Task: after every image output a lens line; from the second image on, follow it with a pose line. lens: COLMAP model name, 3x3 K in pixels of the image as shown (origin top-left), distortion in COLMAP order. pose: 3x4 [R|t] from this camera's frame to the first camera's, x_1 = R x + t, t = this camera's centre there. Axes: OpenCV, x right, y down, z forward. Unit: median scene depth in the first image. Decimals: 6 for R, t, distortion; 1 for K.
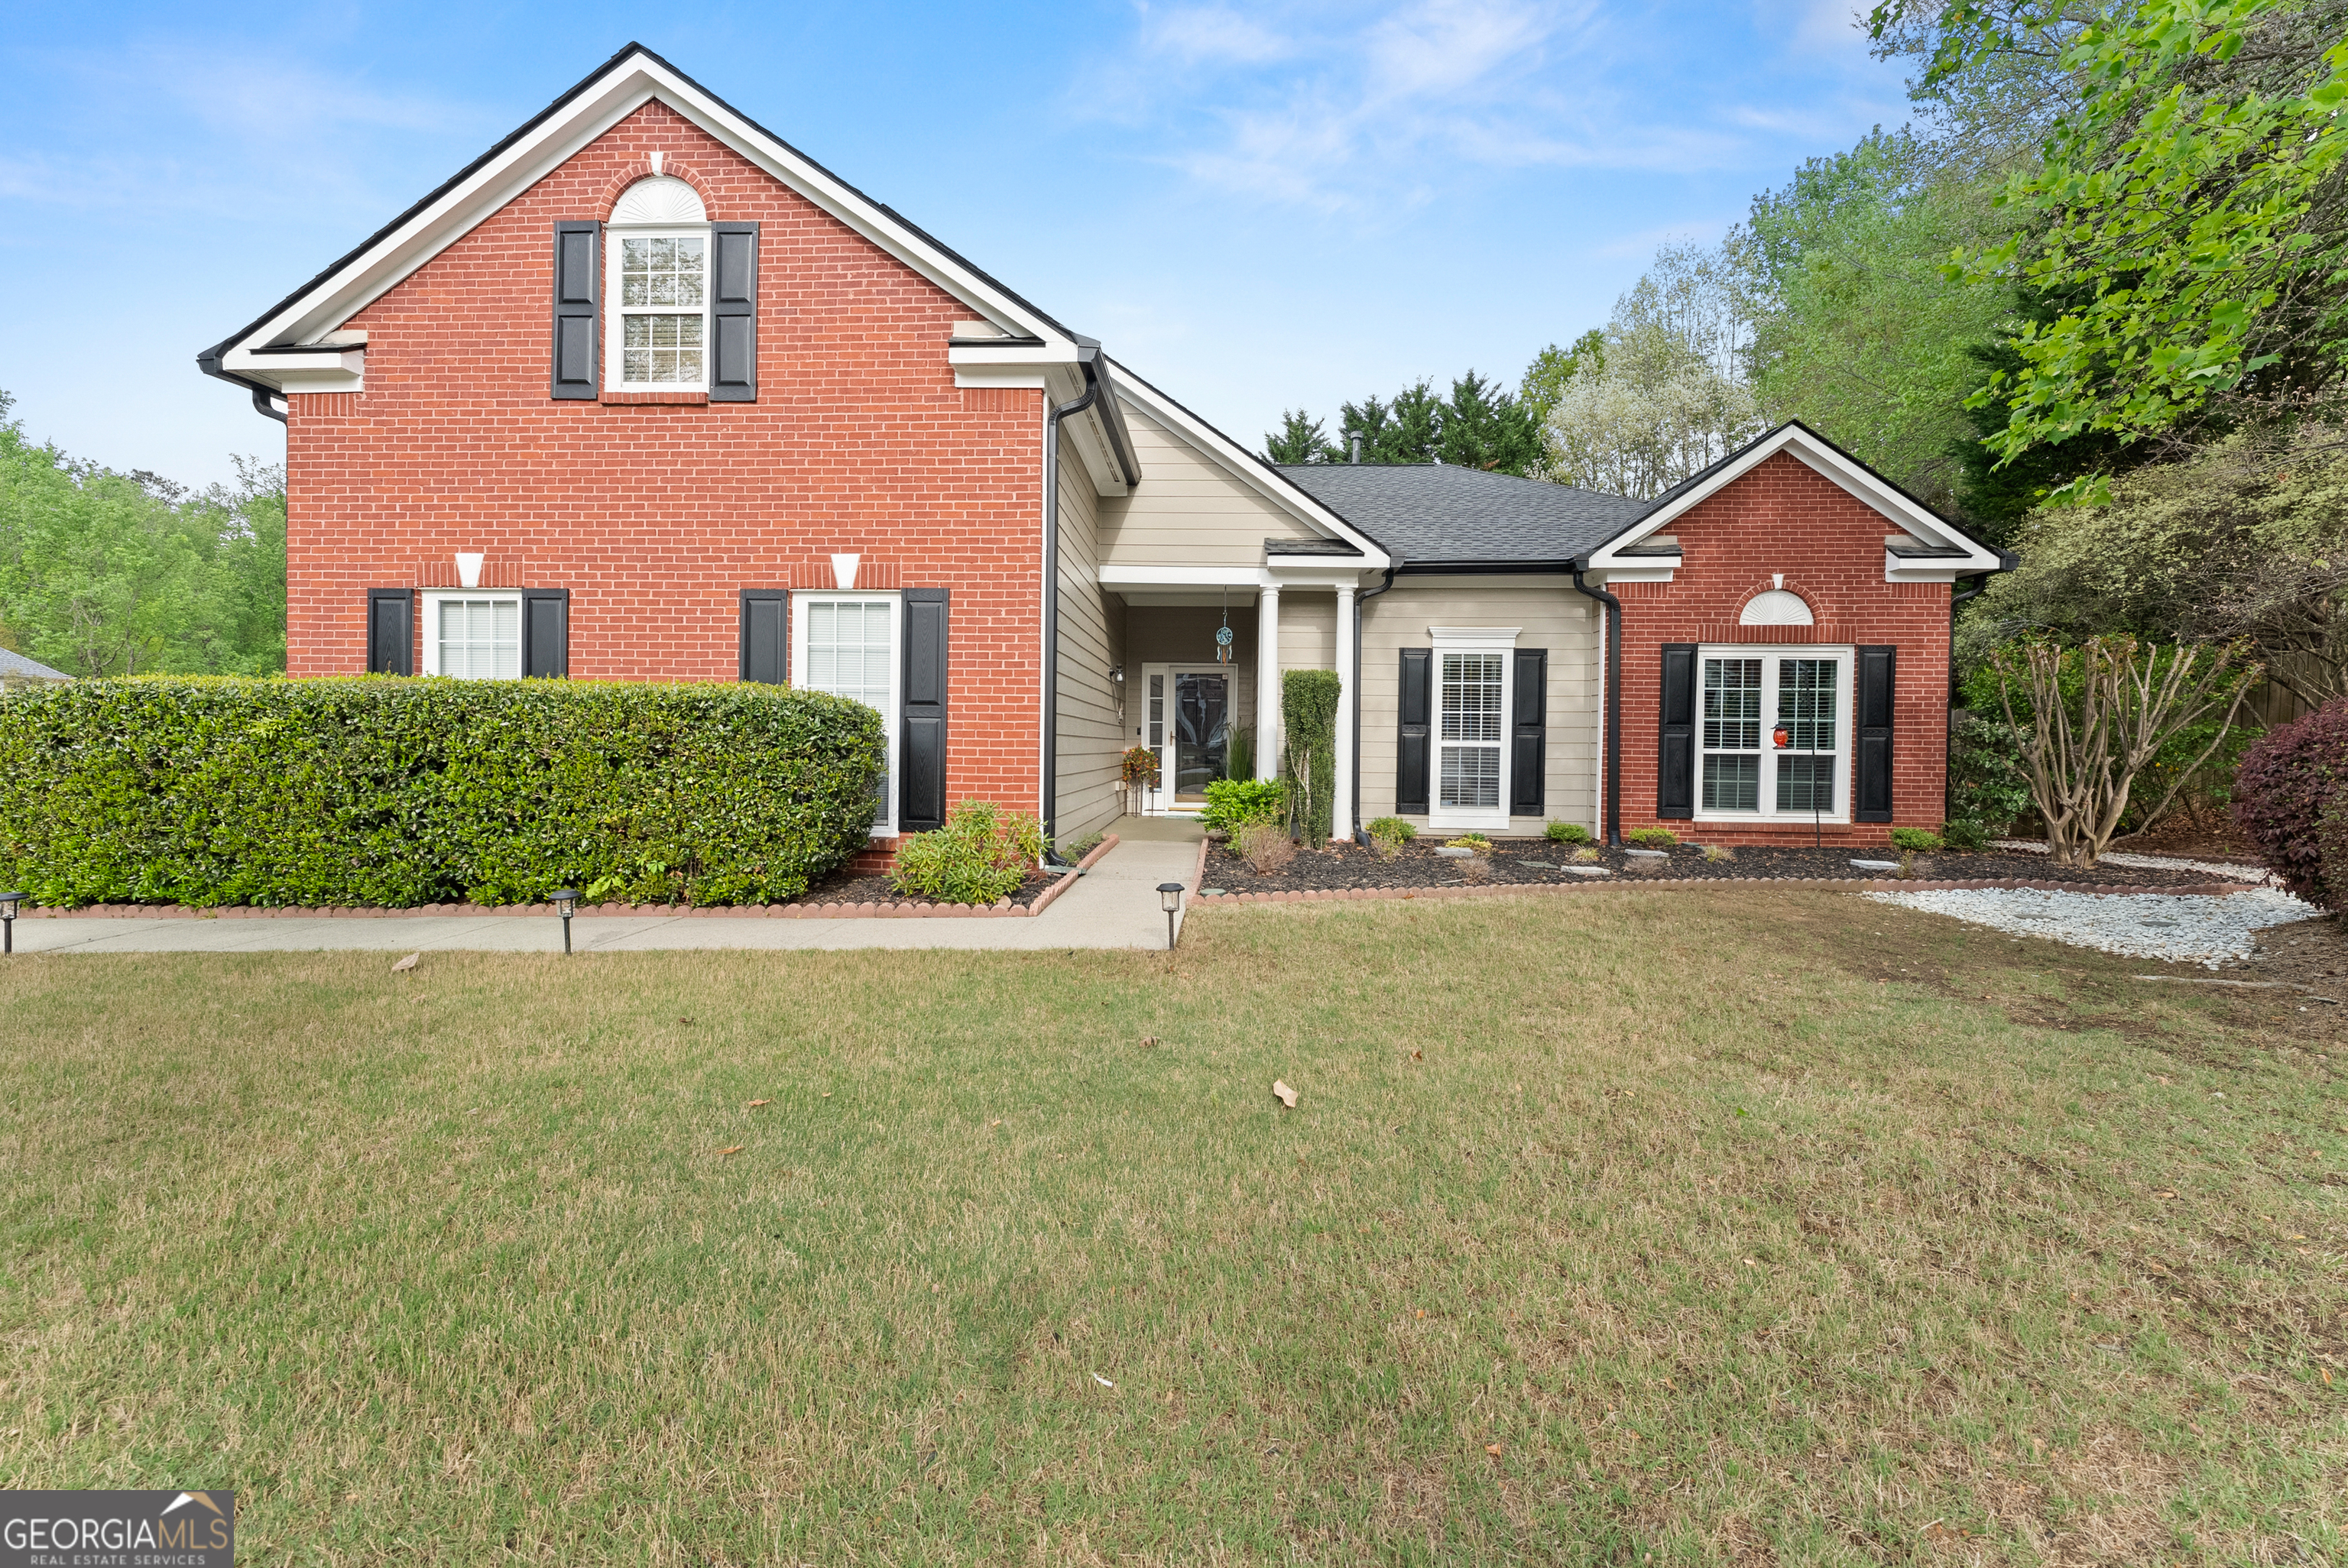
lens RADIAL K [[954.8, 0, 1159.6], [0, 954.8, 793.4], [0, 0, 1]] dist [0.002874, -0.001106]
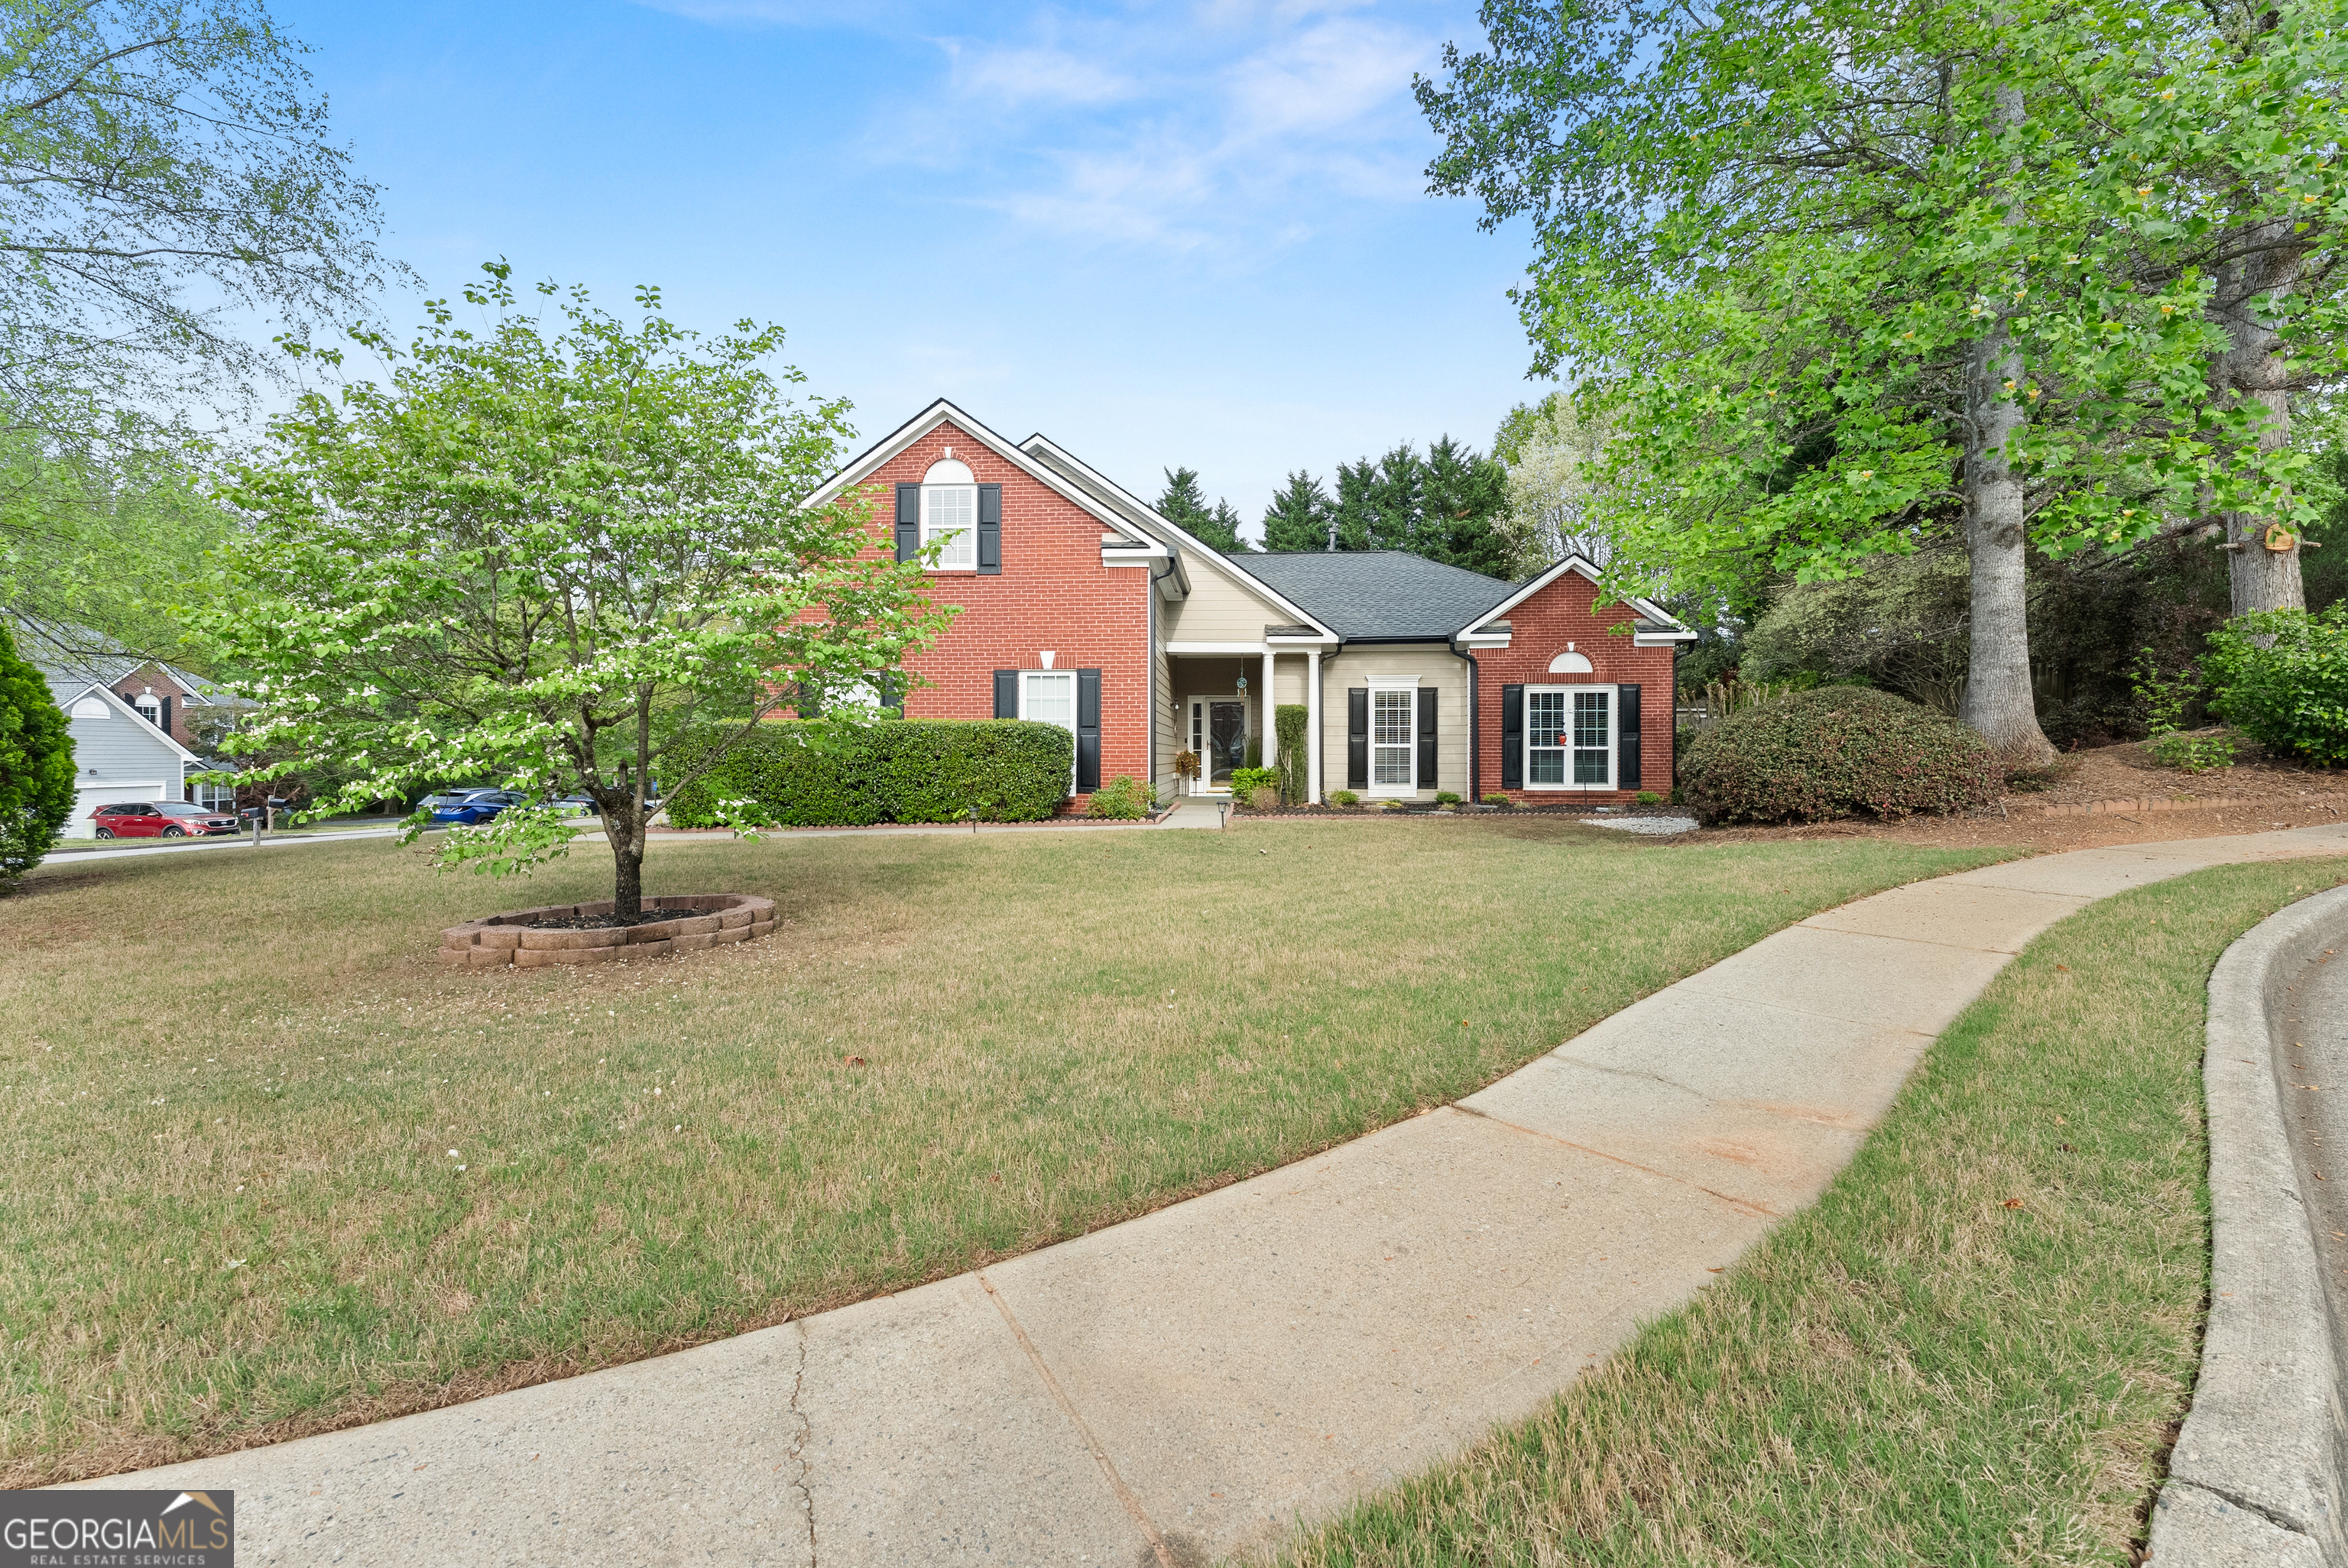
lens RADIAL K [[954.8, 0, 1178.2], [0, 954.8, 771.8], [0, 0, 1]] dist [0.002874, -0.001106]
pose [[0.999925, -0.012215, 0.000262, -0.046074], [0.012217, 0.999372, -0.033256, 0.045130], [0.000145, 0.033257, 0.999447, -0.666974]]
